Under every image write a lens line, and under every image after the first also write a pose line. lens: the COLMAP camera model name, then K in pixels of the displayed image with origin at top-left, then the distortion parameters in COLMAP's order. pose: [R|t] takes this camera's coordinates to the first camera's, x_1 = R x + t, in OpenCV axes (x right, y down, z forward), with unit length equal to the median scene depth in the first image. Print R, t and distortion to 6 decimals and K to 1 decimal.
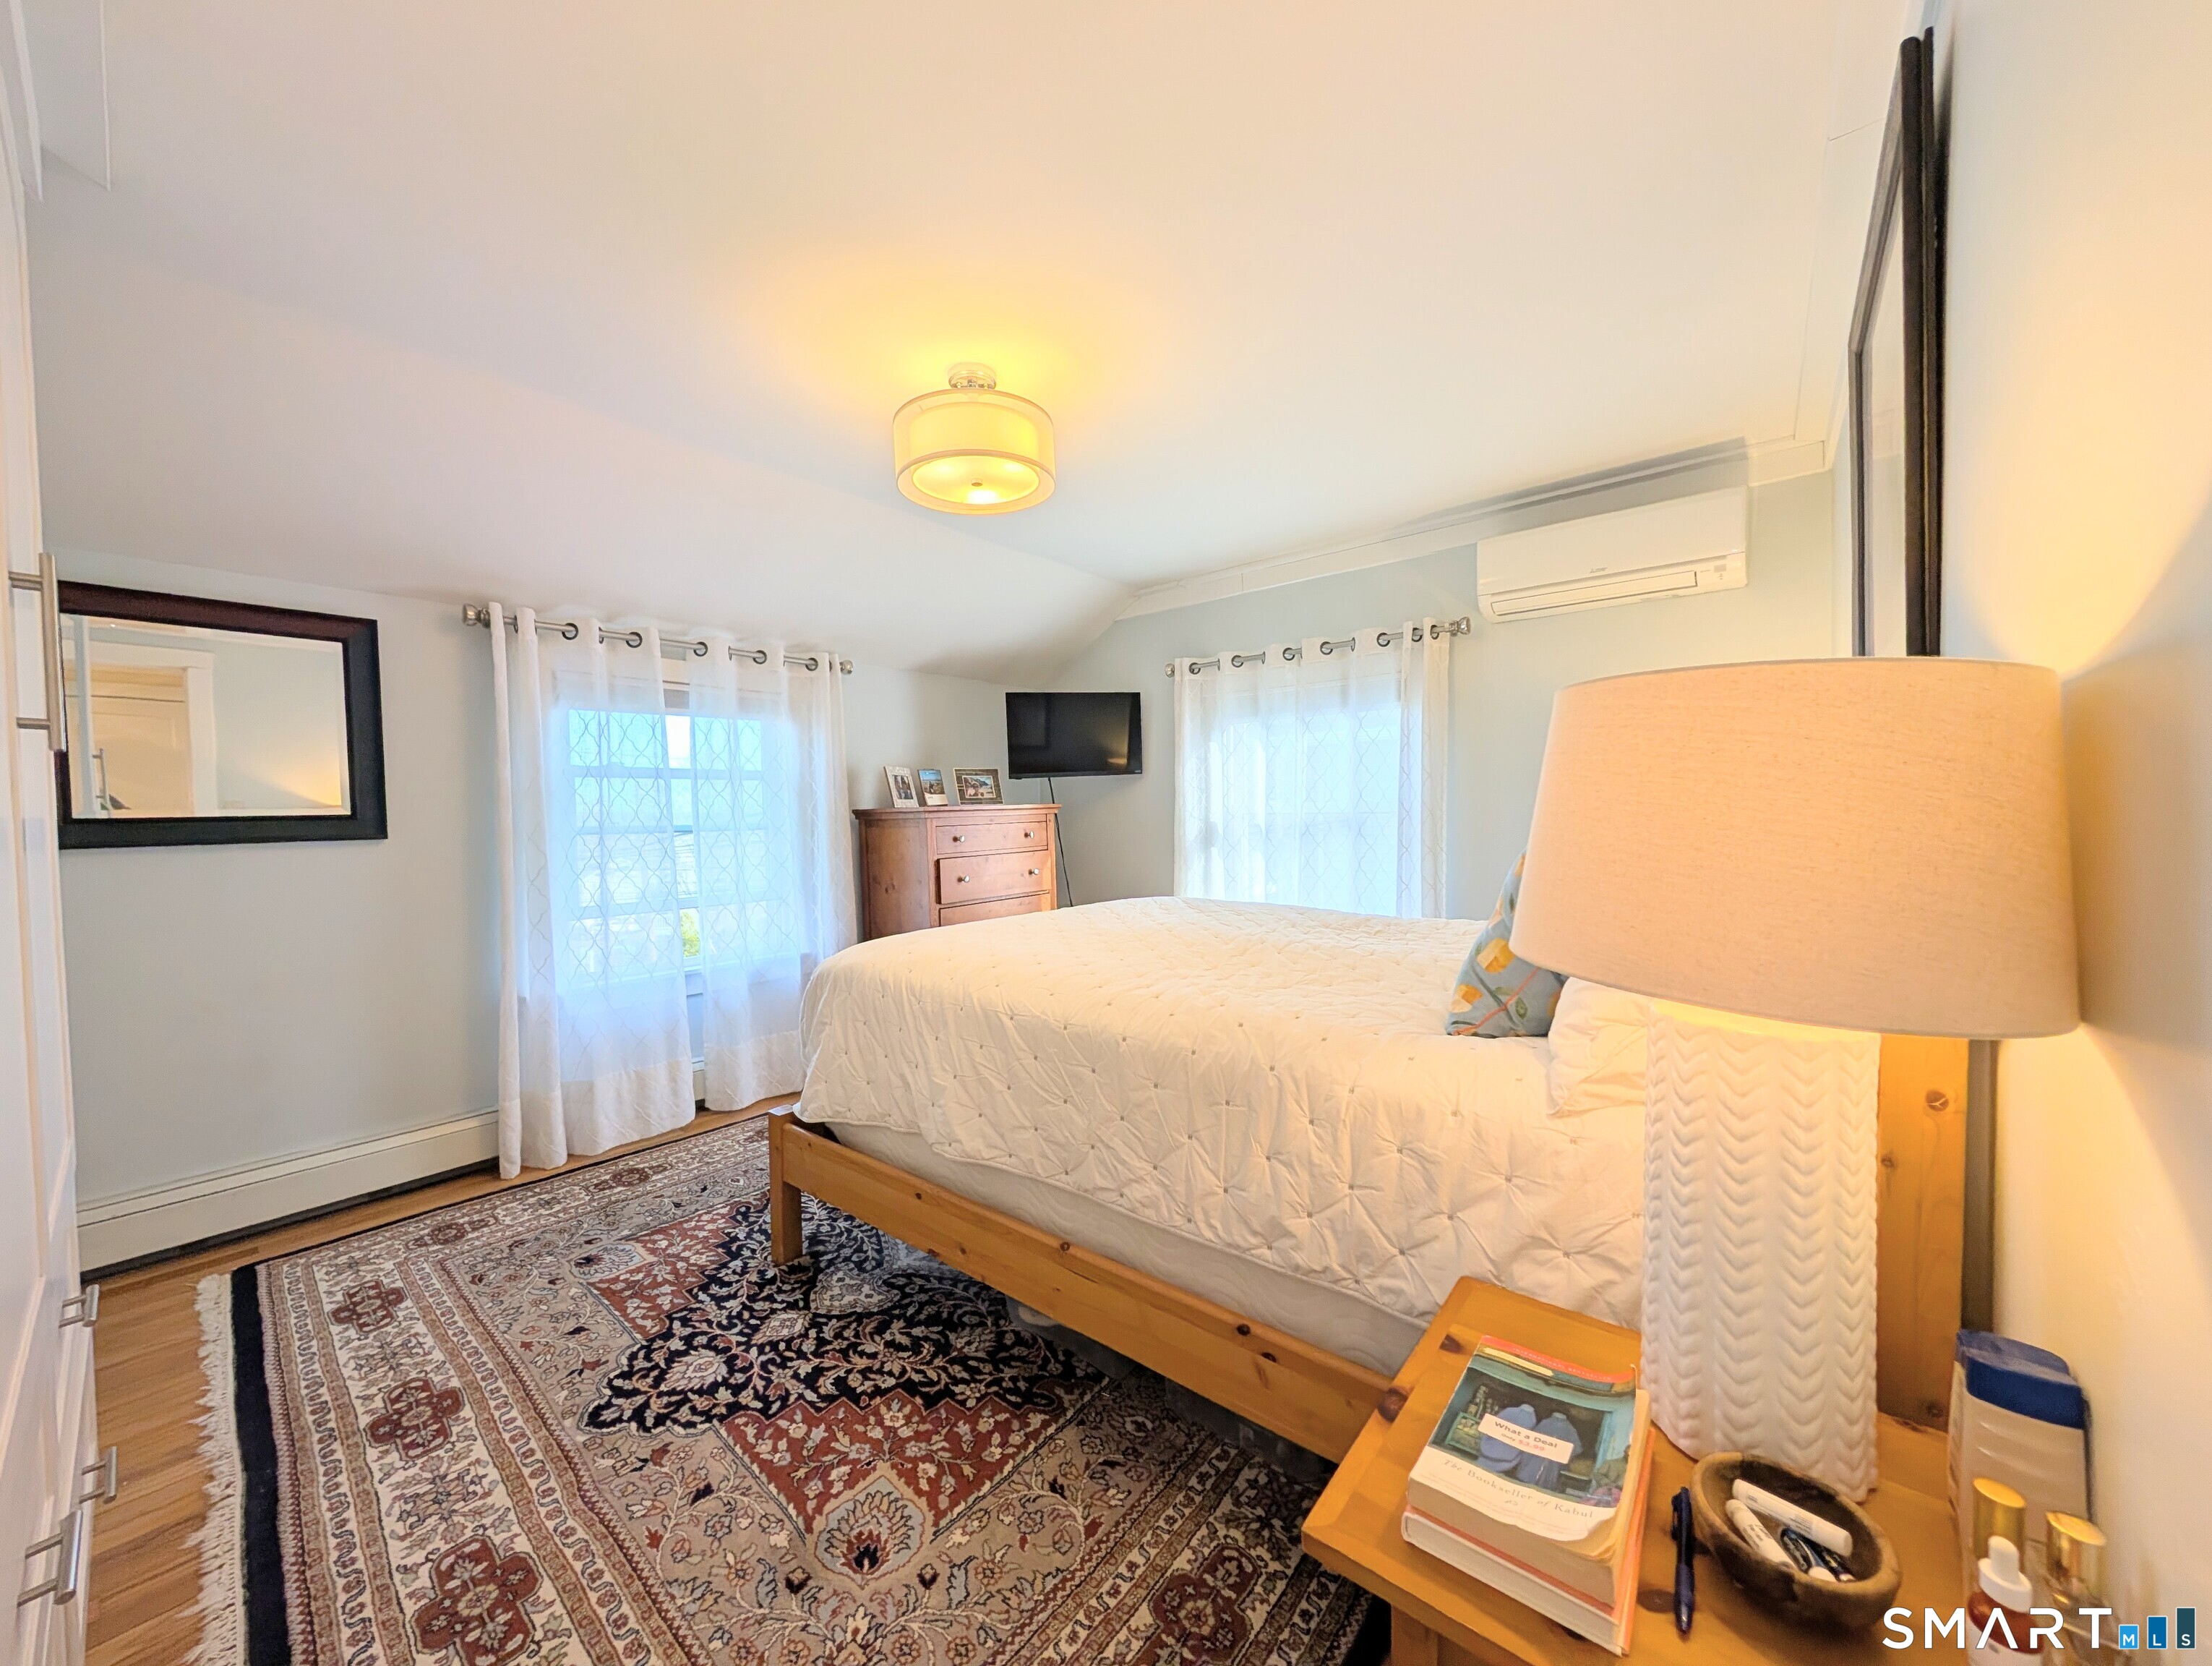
lens RADIAL K [[802.7, 0, 1106.5], [0, 802.7, 835.0], [0, 0, 1]] dist [0.000003, 0.000217]
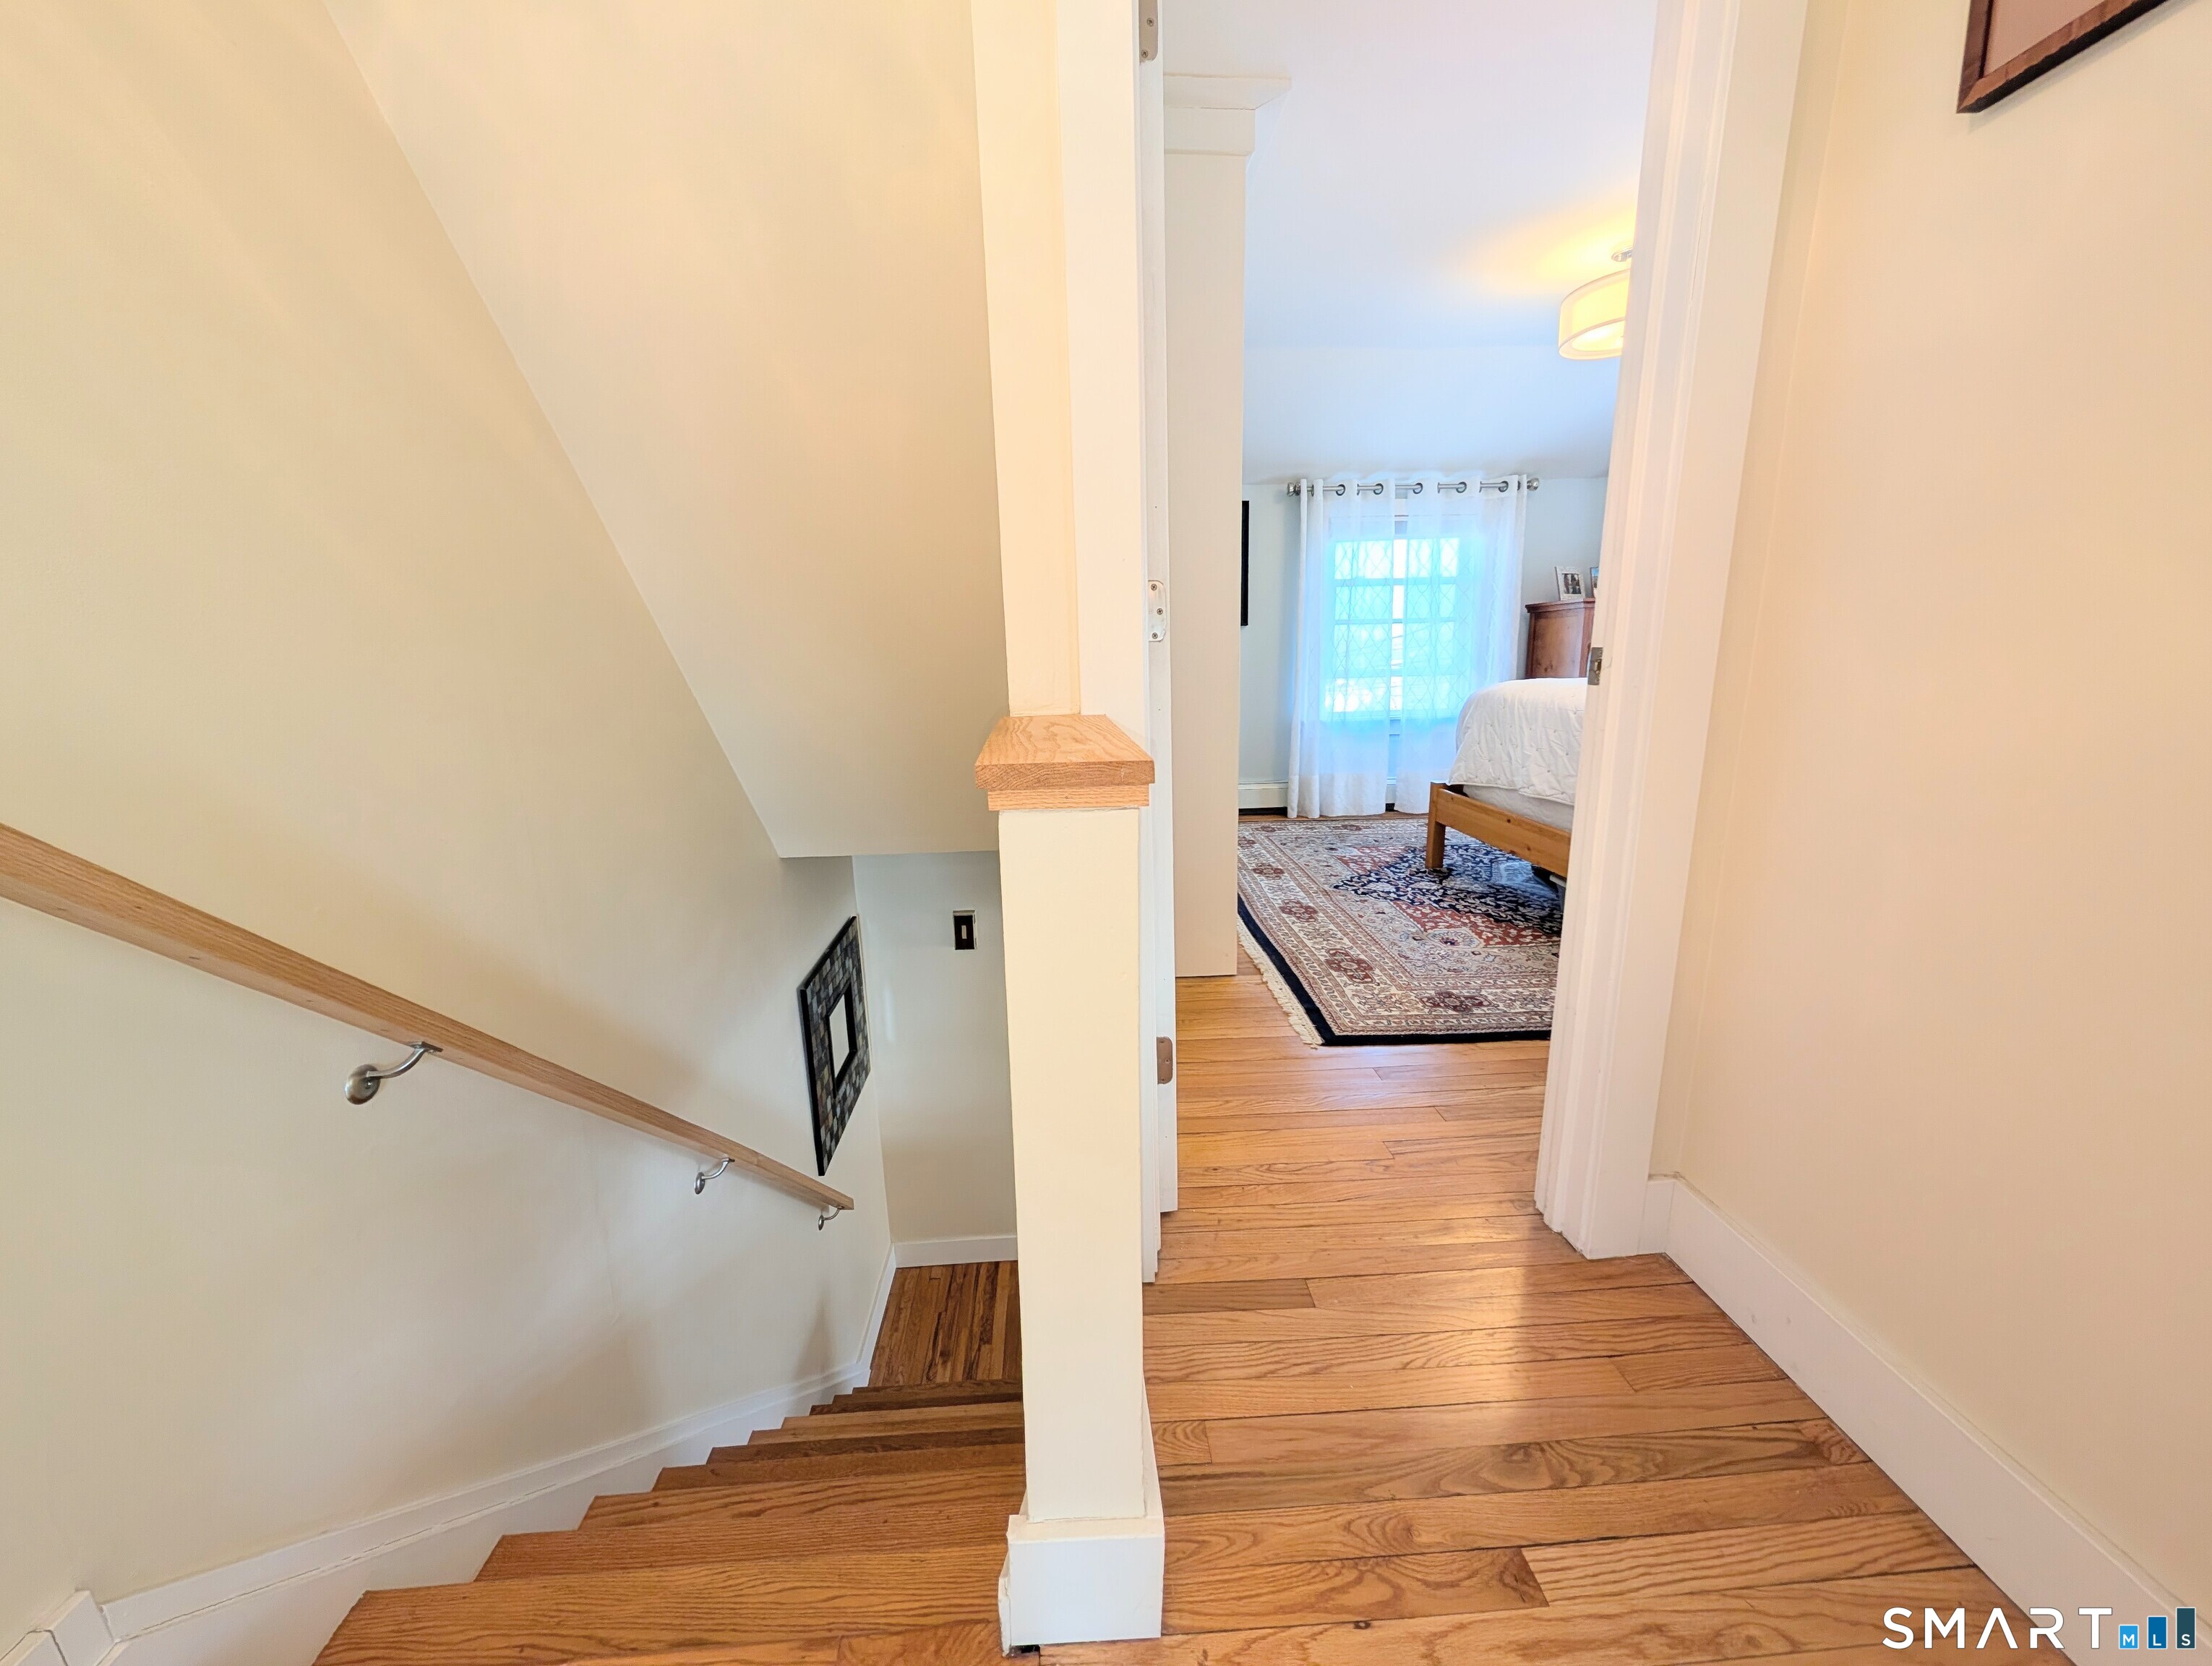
lens RADIAL K [[802.7, 0, 1106.5], [0, 802.7, 835.0], [0, 0, 1]] dist [0.000003, 0.000217]
pose [[0.678954, 0.162745, -0.715916, 0.377828], [-0.006628, 0.976441, 0.215684, 0.103470], [0.734151, -0.141694, 0.664037, -0.705228]]
